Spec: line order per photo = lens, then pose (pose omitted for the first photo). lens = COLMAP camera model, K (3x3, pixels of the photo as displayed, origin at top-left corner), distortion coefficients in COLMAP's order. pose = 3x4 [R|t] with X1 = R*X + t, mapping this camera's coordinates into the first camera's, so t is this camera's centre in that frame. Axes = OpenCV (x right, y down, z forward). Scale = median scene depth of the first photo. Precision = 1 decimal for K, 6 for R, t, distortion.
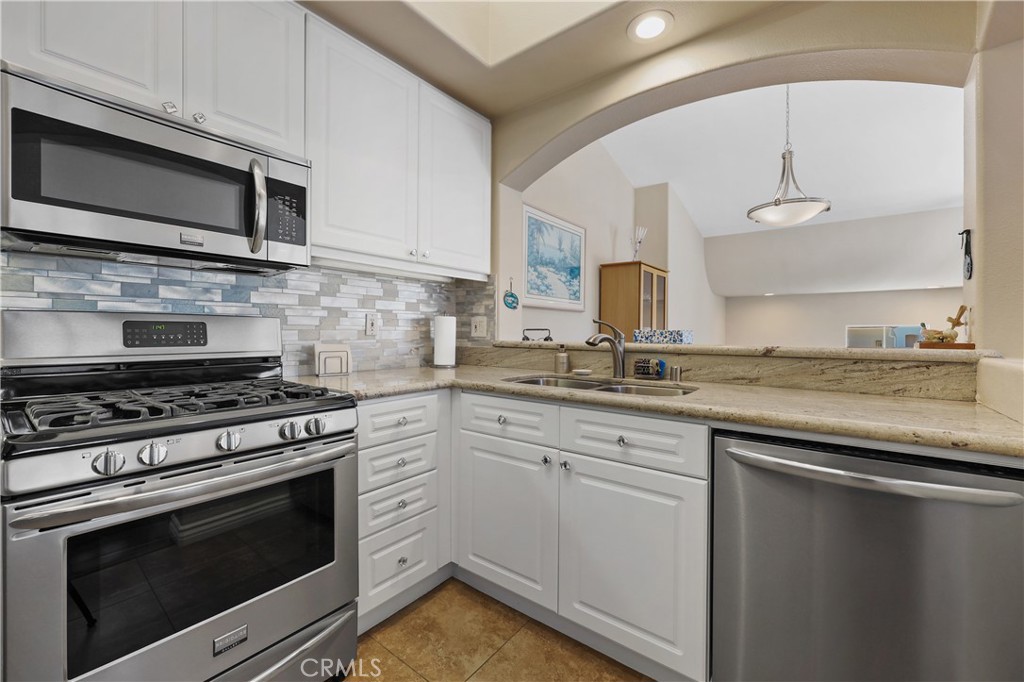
lens RADIAL K [[420.2, 0, 509.7], [0, 420.2, 339.0], [0, 0, 1]] dist [-0.003914, 0.000333]
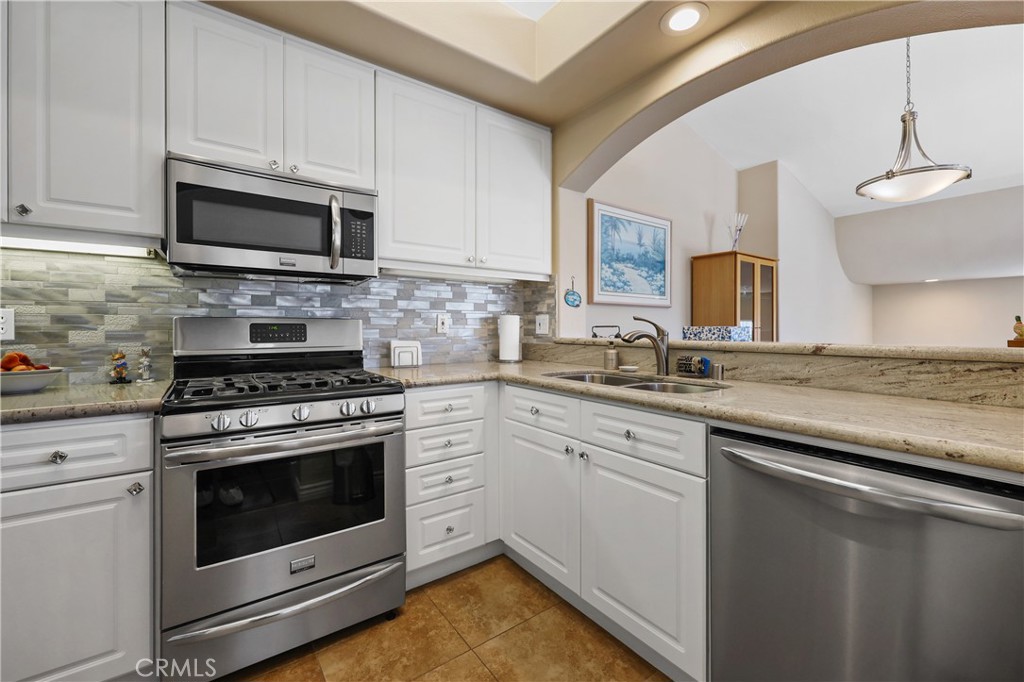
lens RADIAL K [[420.2, 0, 507.4], [0, 420.2, 333.7], [0, 0, 1]] dist [-0.003914, 0.000333]
pose [[0.959418, -0.003389, -0.281968, 0.146725], [0.002071, 0.999985, -0.004972, -0.000852], [0.281981, 0.004186, 0.959411, -0.040081]]
